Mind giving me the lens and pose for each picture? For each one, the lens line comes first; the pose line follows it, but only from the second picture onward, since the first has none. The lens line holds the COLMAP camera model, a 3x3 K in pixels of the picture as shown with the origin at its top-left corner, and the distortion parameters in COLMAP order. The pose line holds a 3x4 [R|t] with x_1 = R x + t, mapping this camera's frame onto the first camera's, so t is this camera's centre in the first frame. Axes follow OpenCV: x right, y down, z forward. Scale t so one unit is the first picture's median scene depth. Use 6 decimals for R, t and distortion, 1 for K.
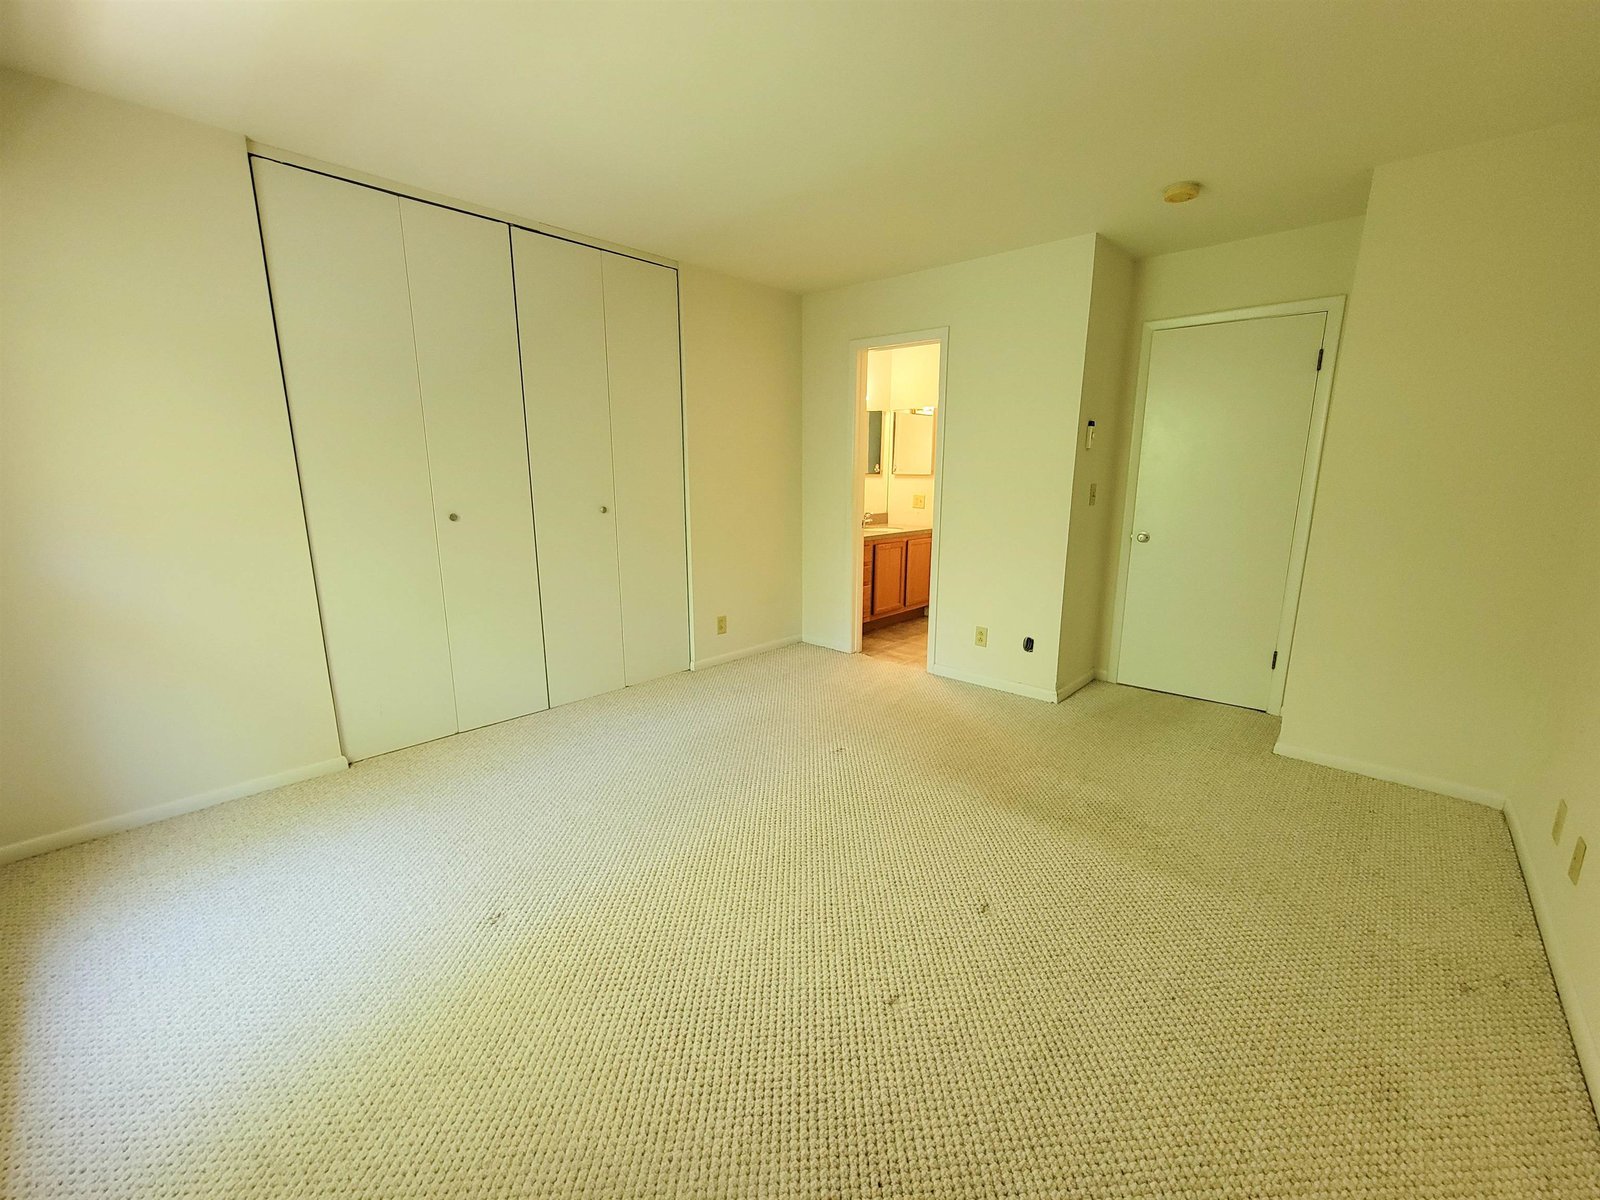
lens RADIAL K [[652.5, 0, 788.9], [0, 652.5, 597.1], [0, 0, 1]] dist [-0.005179, 0.002468]
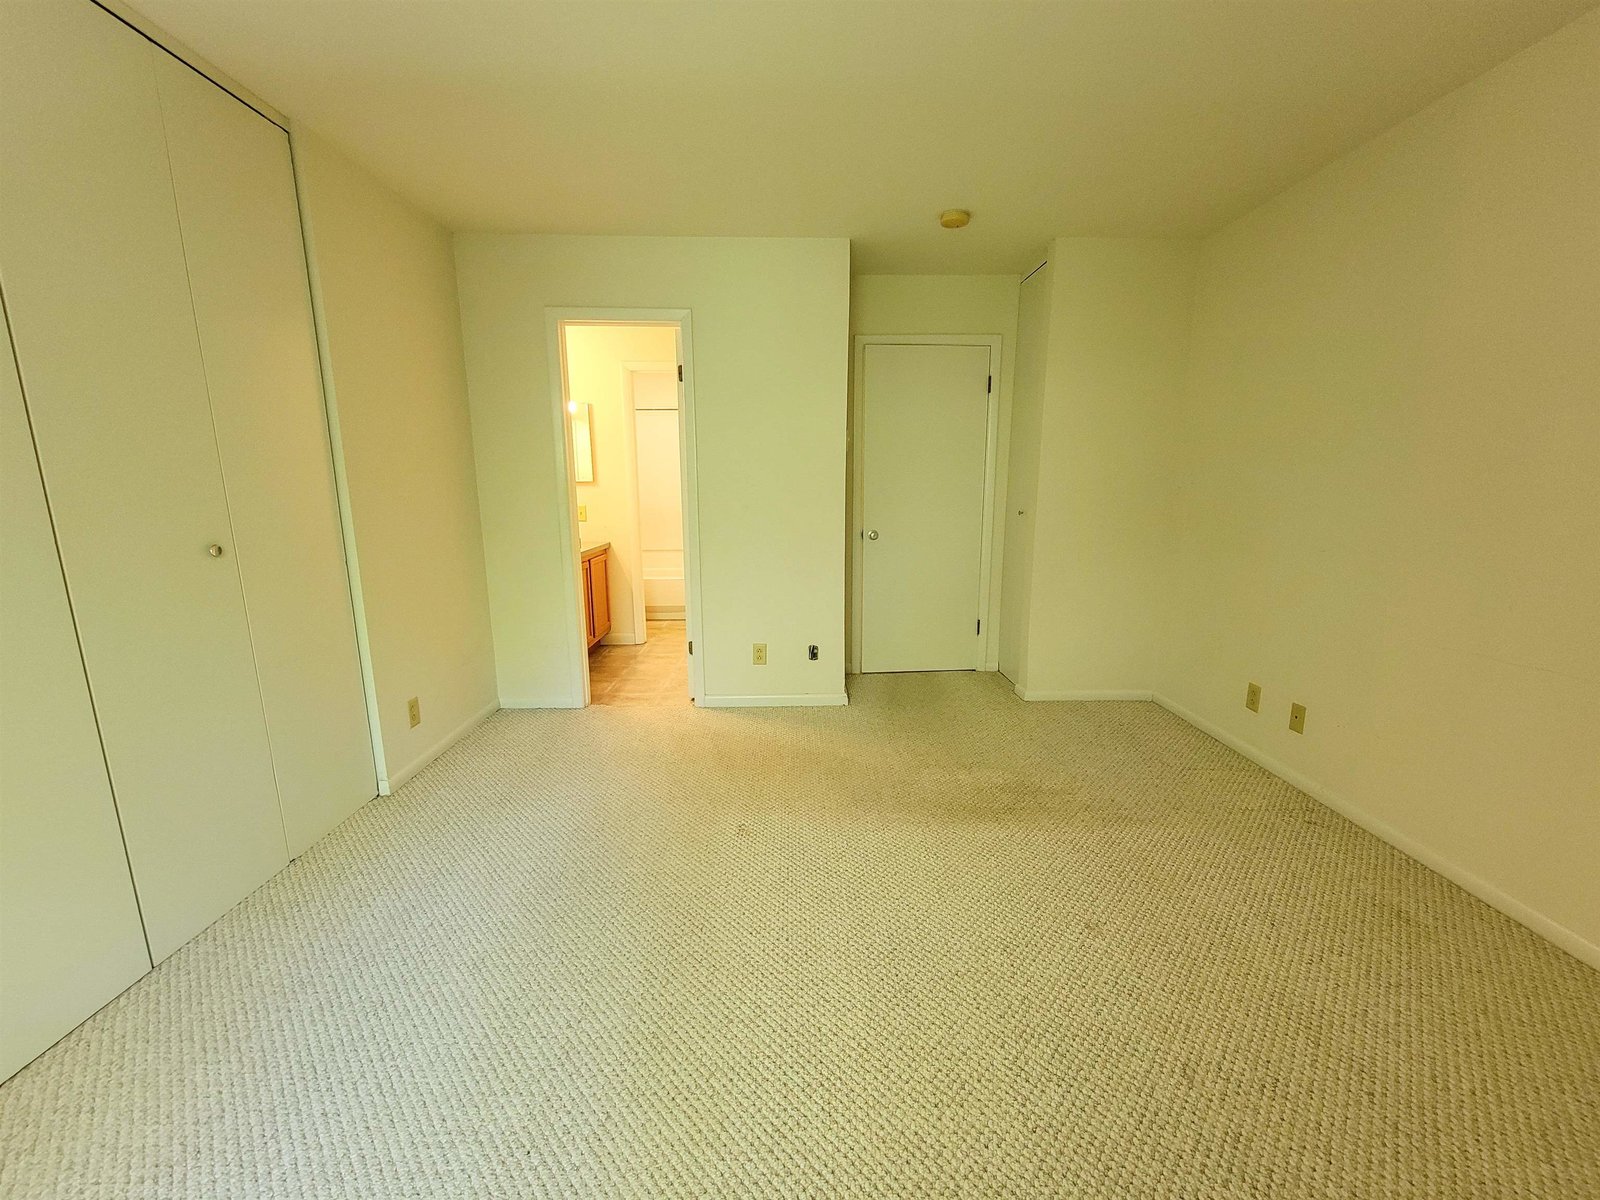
lens RADIAL K [[652.5, 0, 799.5], [0, 652.5, 603.7], [0, 0, 1]] dist [-0.005179, 0.002468]
pose [[0.719936, -0.135915, 0.680602, -0.288302], [0.142296, 0.988711, 0.046923, -0.046187], [-0.679296, 0.063065, 0.731149, 0.284603]]
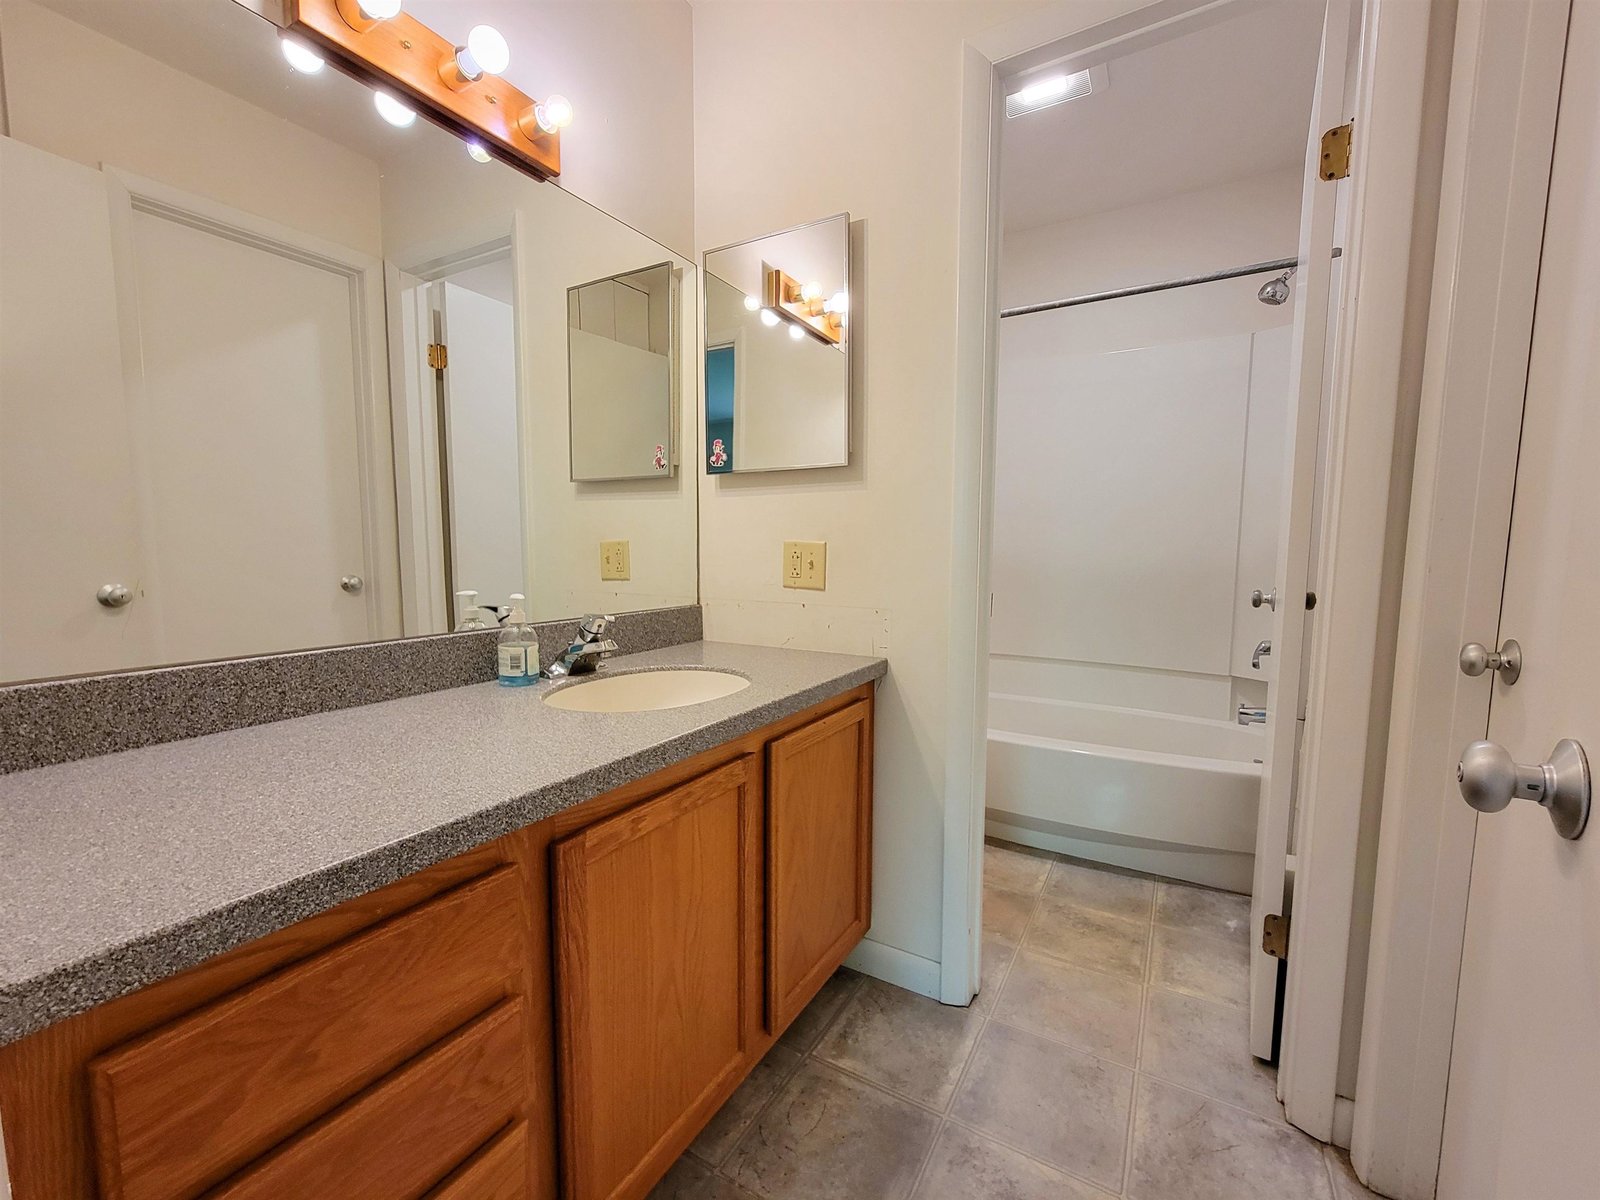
lens RADIAL K [[652.5, 0, 798.4], [0, 652.5, 598.7], [0, 0, 1]] dist [-0.005179, 0.002468]
pose [[0.974335, -0.024144, 0.223804, 0.204983], [0.048473, 0.993410, -0.103856, -0.158426], [-0.219822, 0.112039, 0.969085, 1.108954]]
